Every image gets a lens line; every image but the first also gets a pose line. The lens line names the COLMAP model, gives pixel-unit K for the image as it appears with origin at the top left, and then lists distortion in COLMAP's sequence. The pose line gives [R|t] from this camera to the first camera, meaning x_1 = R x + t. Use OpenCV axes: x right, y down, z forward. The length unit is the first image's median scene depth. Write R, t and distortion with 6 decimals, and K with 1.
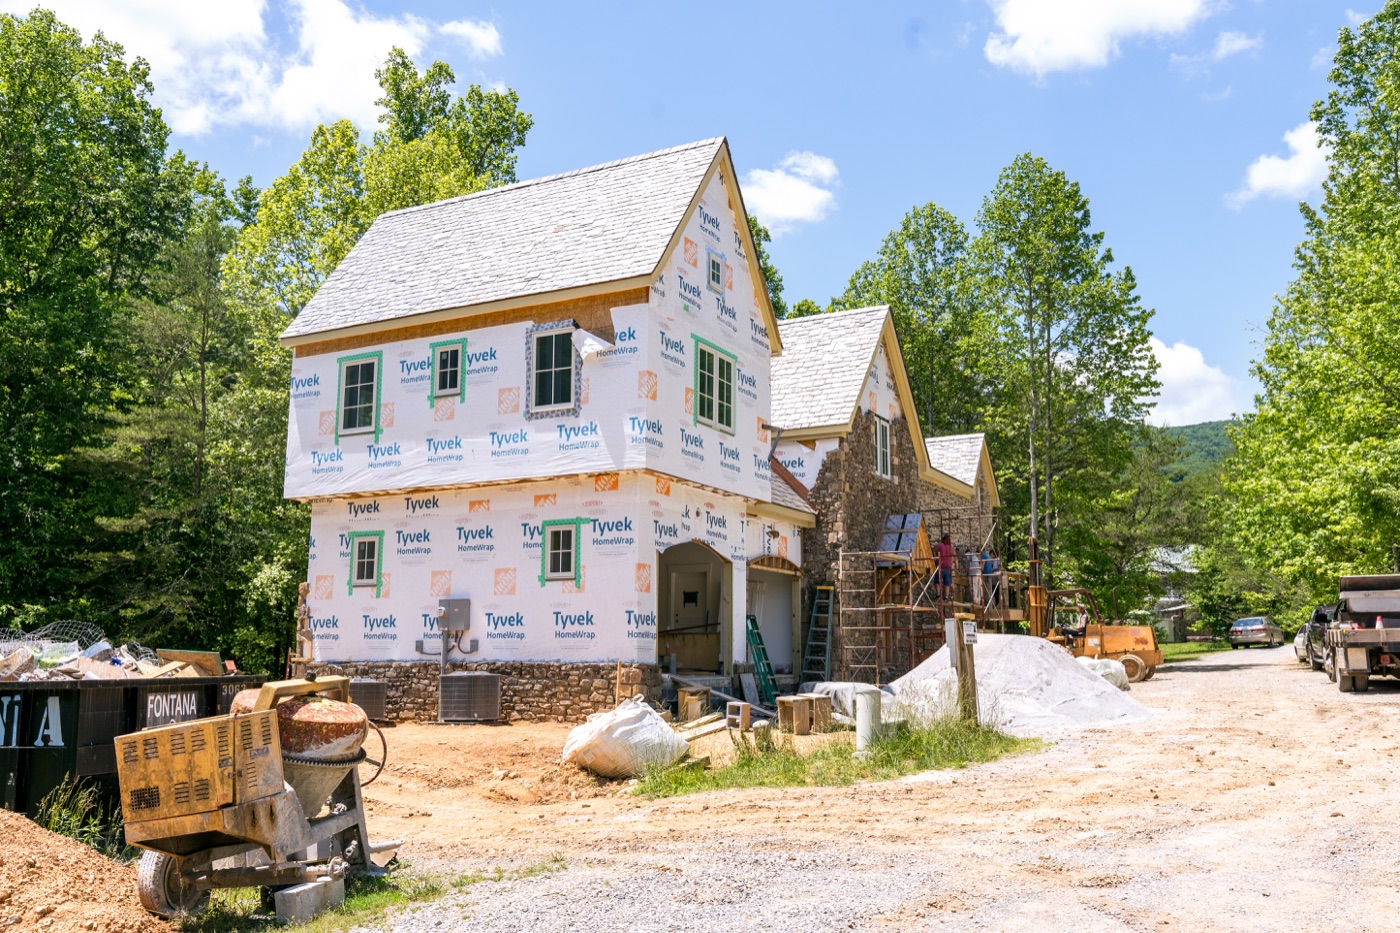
lens RADIAL K [[1179.1, 0, 700.7], [0, 1179.1, 468.3], [0, 0, 1]] dist [0.002874, 0.000374]
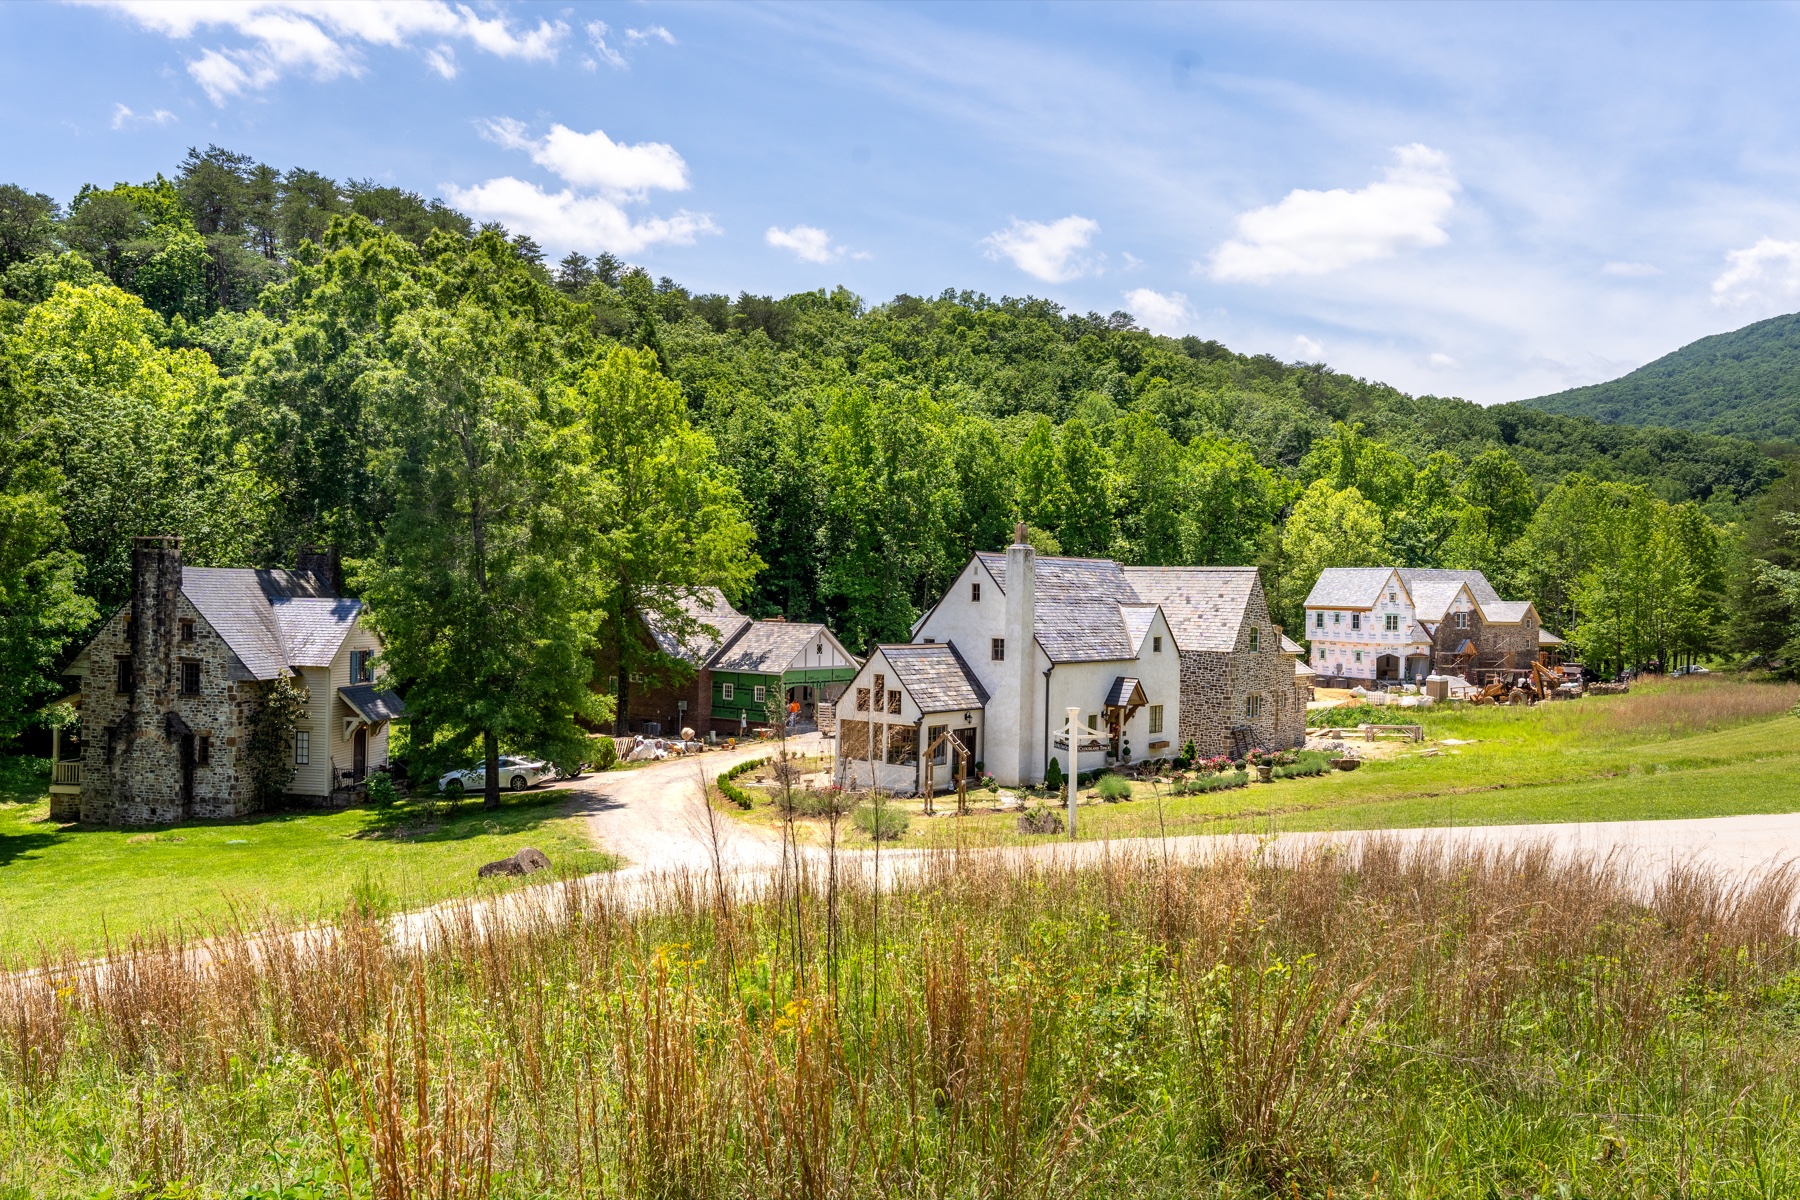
lens RADIAL K [[1450.1, 0, 899.8], [0, 1450.1, 598.4], [0, 0, 1]] dist [-0.000429, -0.000047]
pose [[0.815124, 0.015302, -0.579084, 1.814682], [0.082966, 0.986262, 0.142845, -1.186931], [0.573314, -0.164481, 0.802656, -4.927701]]
